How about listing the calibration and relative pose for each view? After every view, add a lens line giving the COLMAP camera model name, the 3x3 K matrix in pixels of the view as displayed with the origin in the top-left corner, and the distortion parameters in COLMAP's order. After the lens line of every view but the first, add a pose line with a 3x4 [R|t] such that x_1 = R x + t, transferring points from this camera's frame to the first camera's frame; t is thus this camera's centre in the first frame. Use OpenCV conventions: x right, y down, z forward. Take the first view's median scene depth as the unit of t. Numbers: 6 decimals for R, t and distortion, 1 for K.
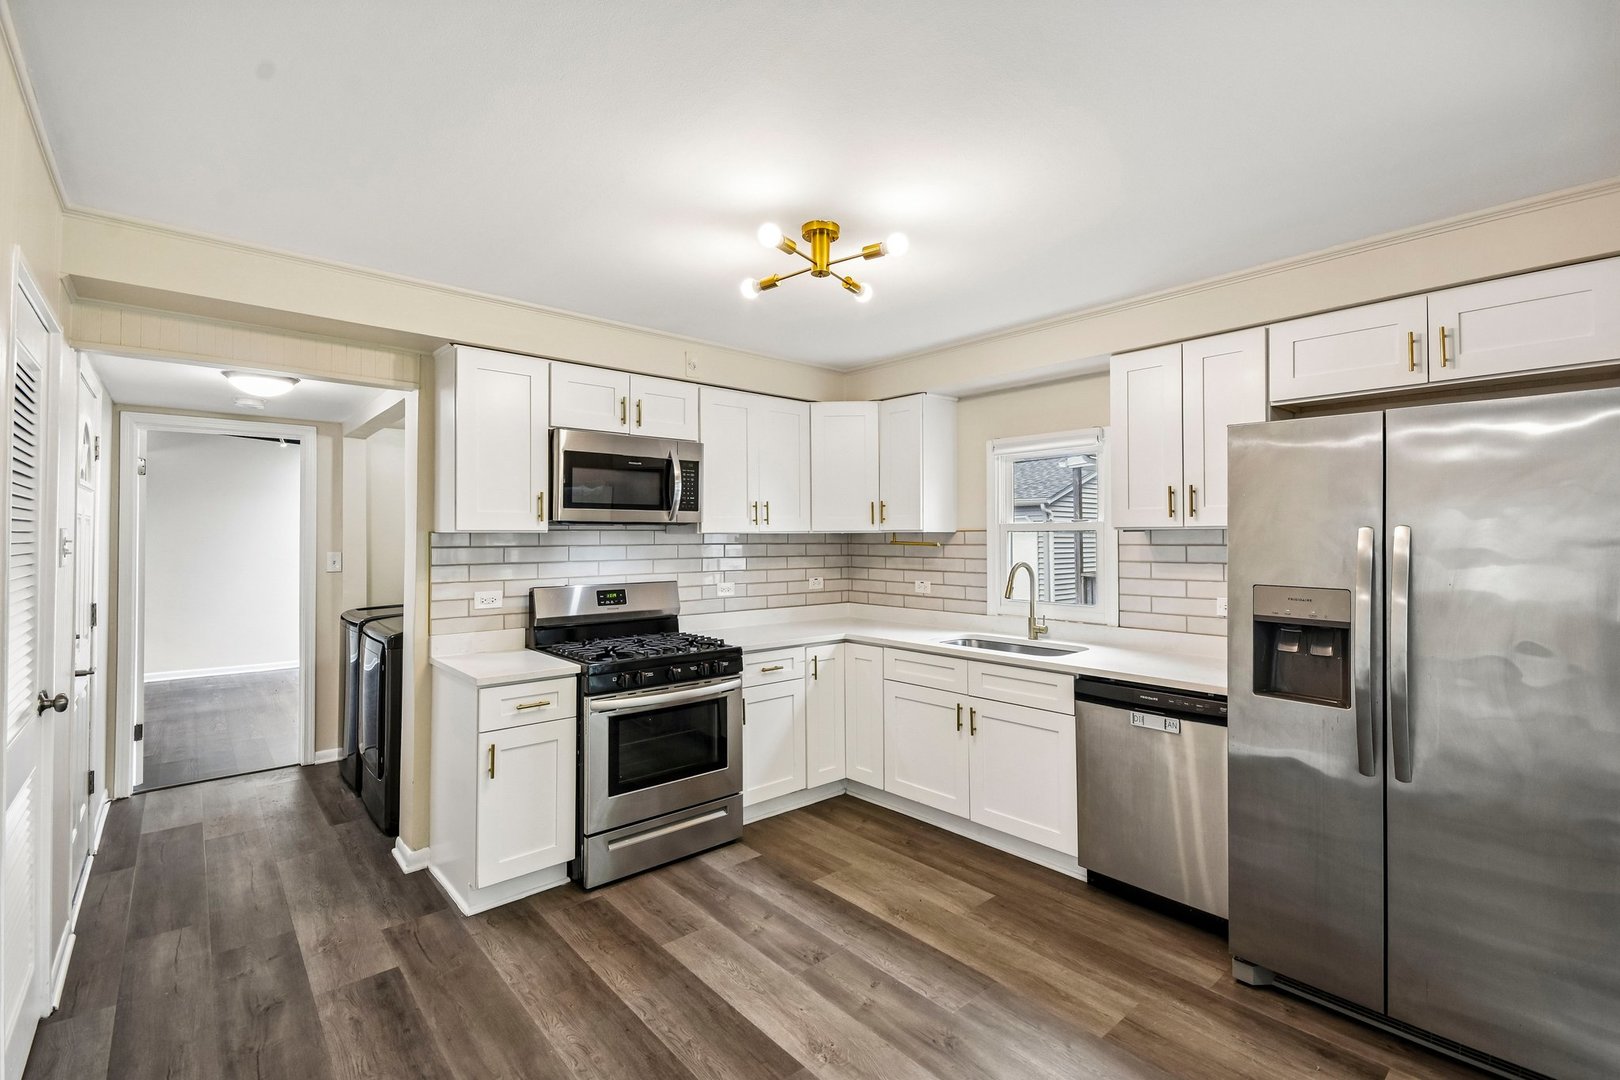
lens RADIAL K [[716.2, 0, 812.6], [0, 716.2, 521.0], [0, 0, 1]] dist [0.000772, -0.003202]
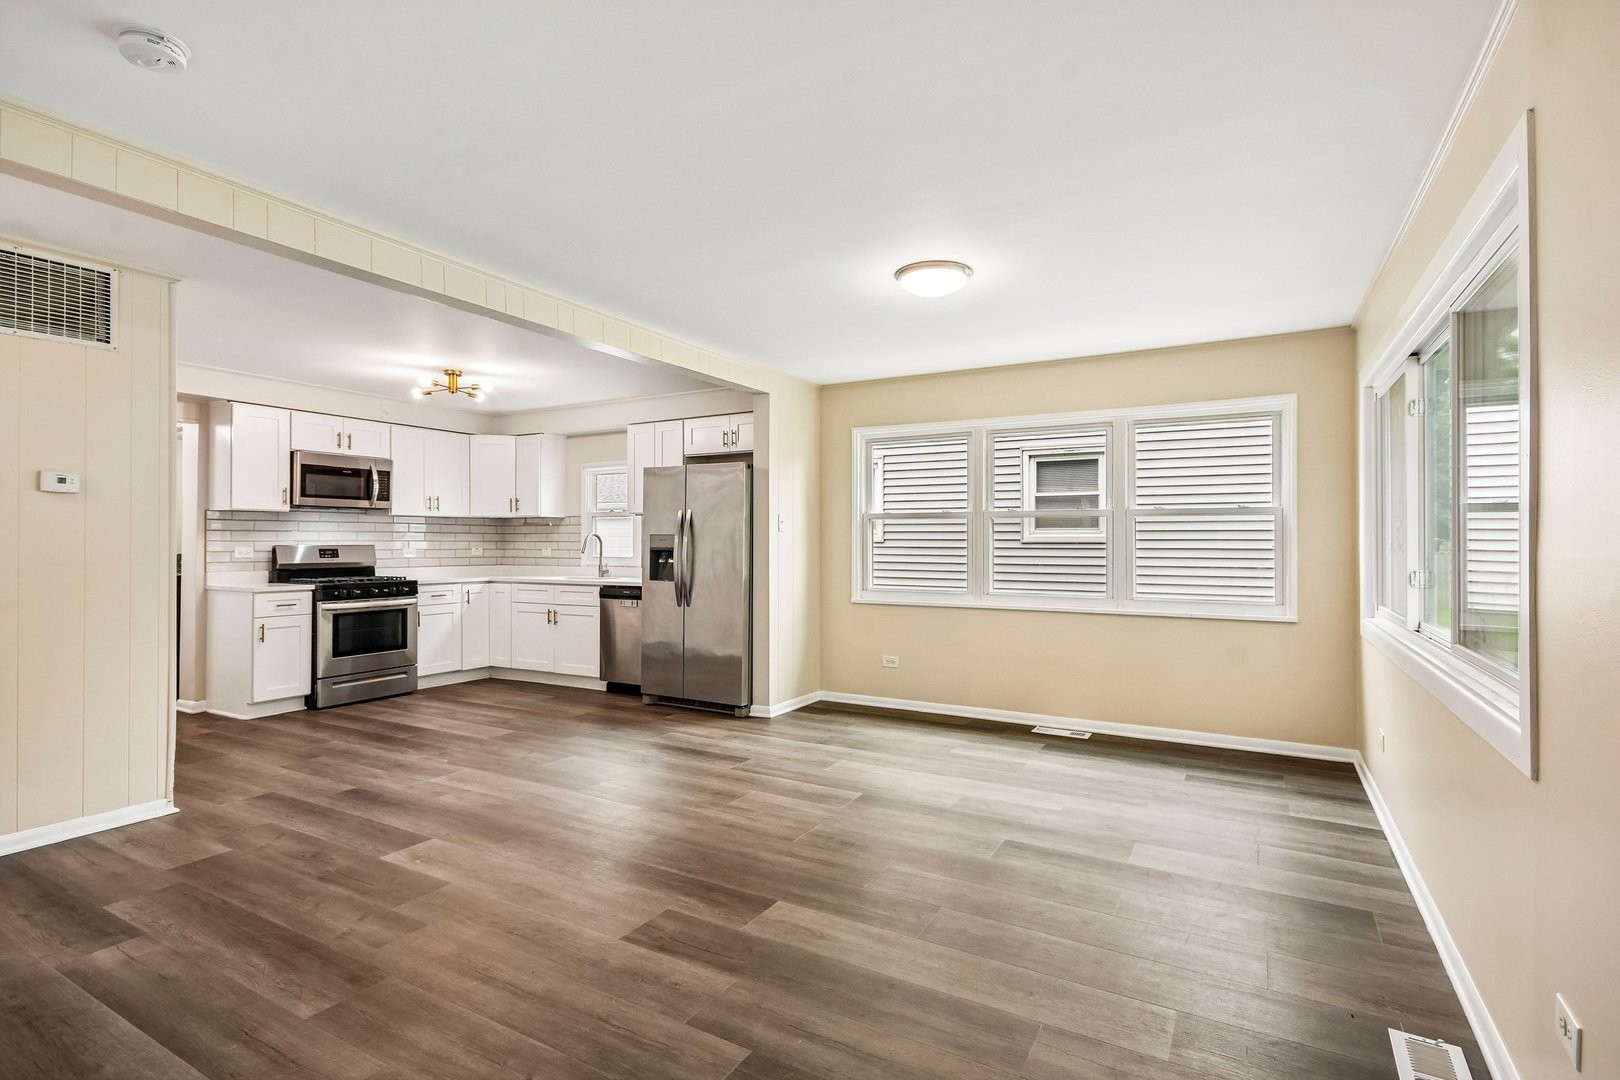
lens RADIAL K [[781.9, 0, 808.3], [0, 781.9, 532.0], [0, 0, 1]] dist [0.013367, 0.001494]
pose [[0.945368, 0.007141, 0.325928, 0.184664], [-0.010720, 0.999900, 0.009185, 0.033961], [-0.325829, -0.012177, 0.945350, -1.157290]]
